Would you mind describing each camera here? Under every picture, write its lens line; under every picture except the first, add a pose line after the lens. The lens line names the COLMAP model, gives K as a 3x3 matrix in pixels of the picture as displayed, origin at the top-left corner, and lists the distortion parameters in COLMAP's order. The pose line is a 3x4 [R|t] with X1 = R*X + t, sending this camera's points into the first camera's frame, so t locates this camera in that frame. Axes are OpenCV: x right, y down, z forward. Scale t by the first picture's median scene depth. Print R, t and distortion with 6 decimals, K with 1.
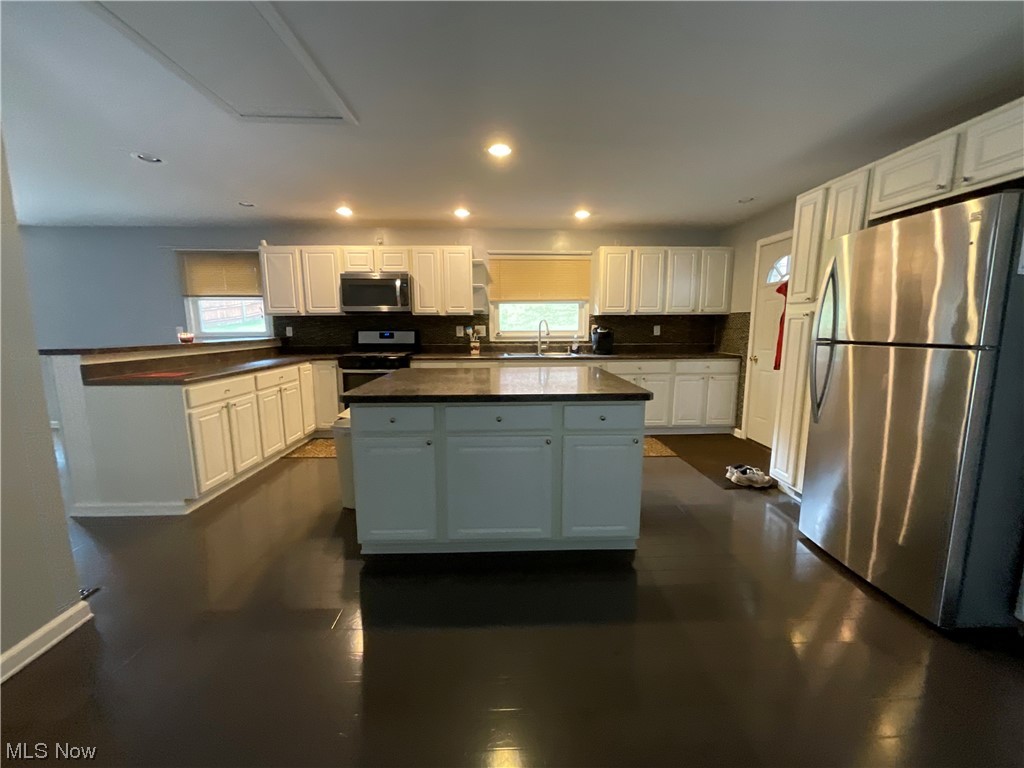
lens RADIAL K [[411.1, 0, 507.8], [0, 411.1, 385.9], [0, 0, 1]] dist [0.002431, -0.001562]
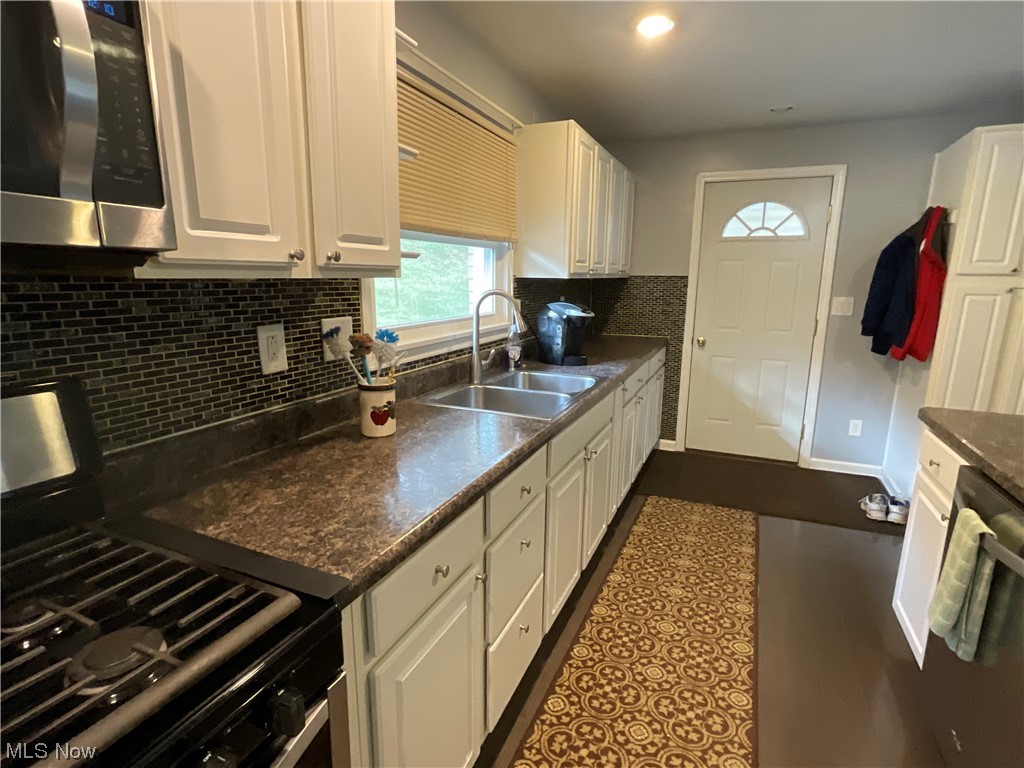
lens RADIAL K [[521.0, 0, 513.4], [0, 521.0, 388.5], [0, 0, 1]] dist [-0.000159, -0.000909]
pose [[0.416248, -0.186948, 0.889825, -0.336154], [0.122900, 0.981222, 0.148658, -0.147423], [-0.900907, 0.047481, 0.431408, 0.819859]]
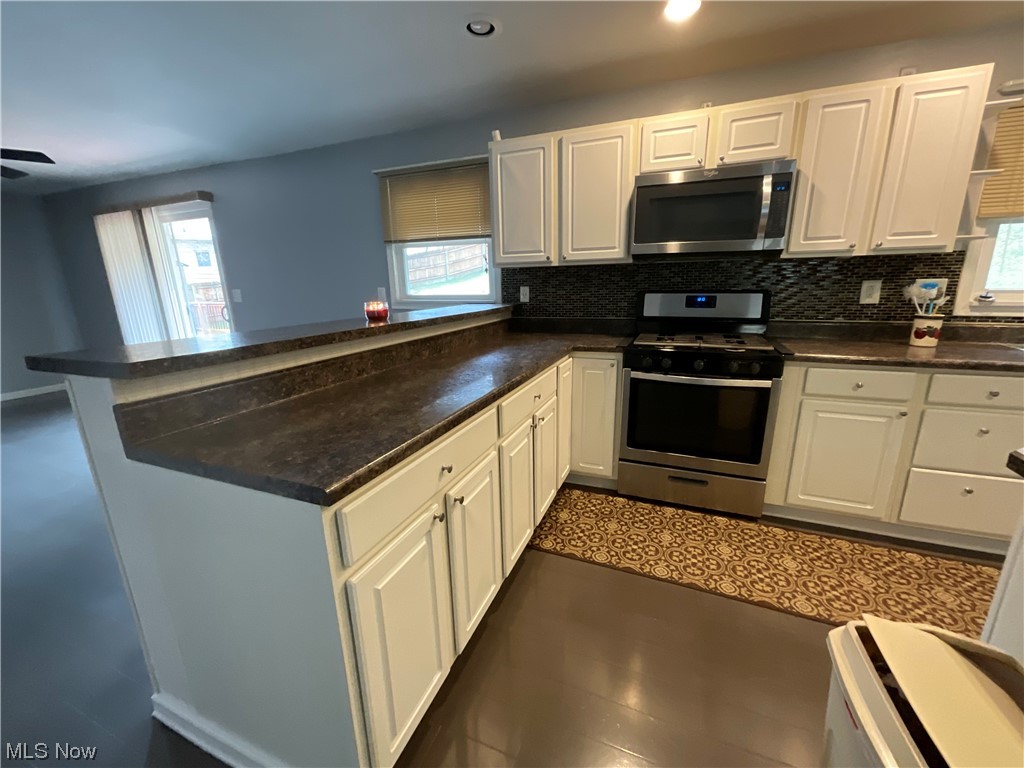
lens RADIAL K [[411.1, 0, 513.5], [0, 411.1, 383.5], [0, 0, 1]] dist [0.002431, -0.001562]
pose [[0.918785, 0.080462, -0.386472, -0.316815], [-0.041907, 0.993356, 0.107183, -0.069148], [0.392529, -0.082282, 0.916052, 0.447940]]
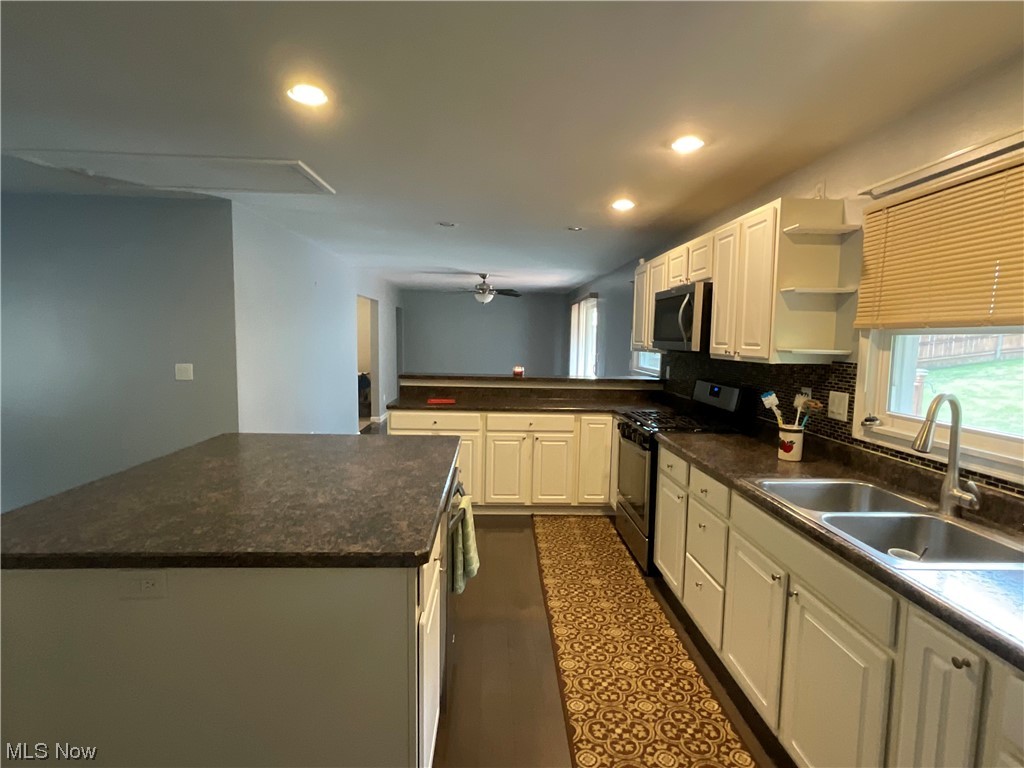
lens RADIAL K [[521.0, 0, 513.1], [0, 521.0, 389.6], [0, 0, 1]] dist [-0.000159, -0.000909]
pose [[0.021310, 0.102712, -0.994483, 0.430698], [-0.166983, 0.981102, 0.097752, -0.155363], [0.985729, 0.163979, 0.038058, 0.730932]]
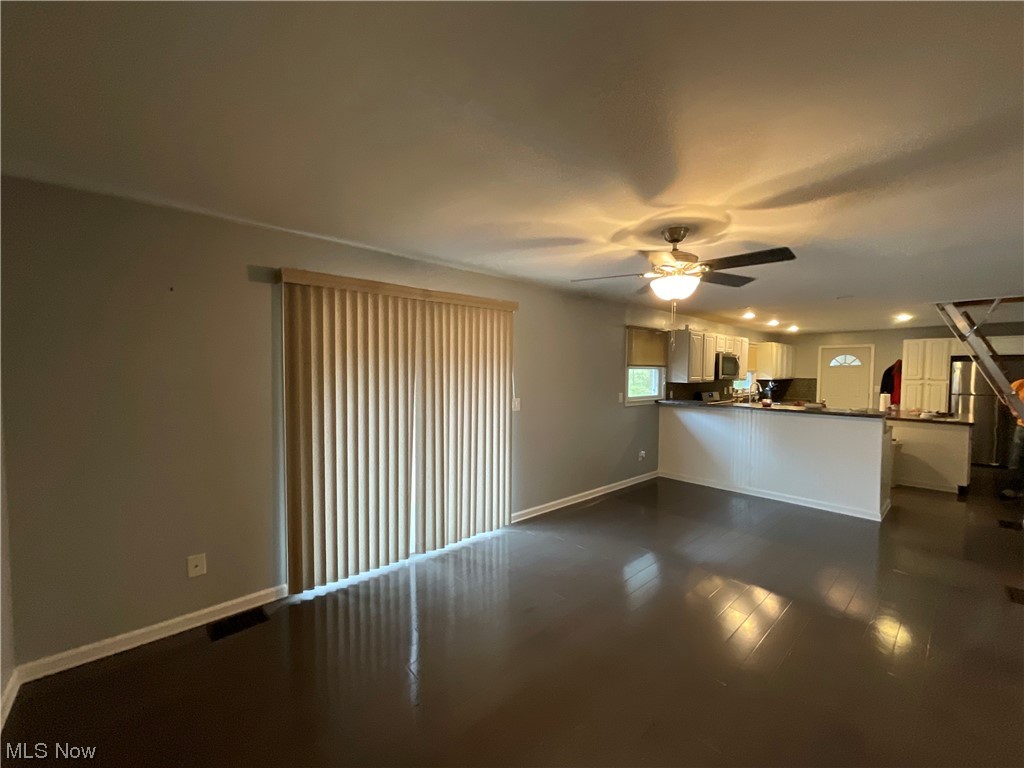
lens RADIAL K [[411.1, 0, 516.4], [0, 411.1, 383.8], [0, 0, 1]] dist [0.002431, -0.001562]
pose [[0.762983, -0.017250, 0.646188, -1.824759], [0.087219, 0.993250, -0.076468, -0.112857], [-0.640507, 0.114704, 0.759337, 0.347648]]
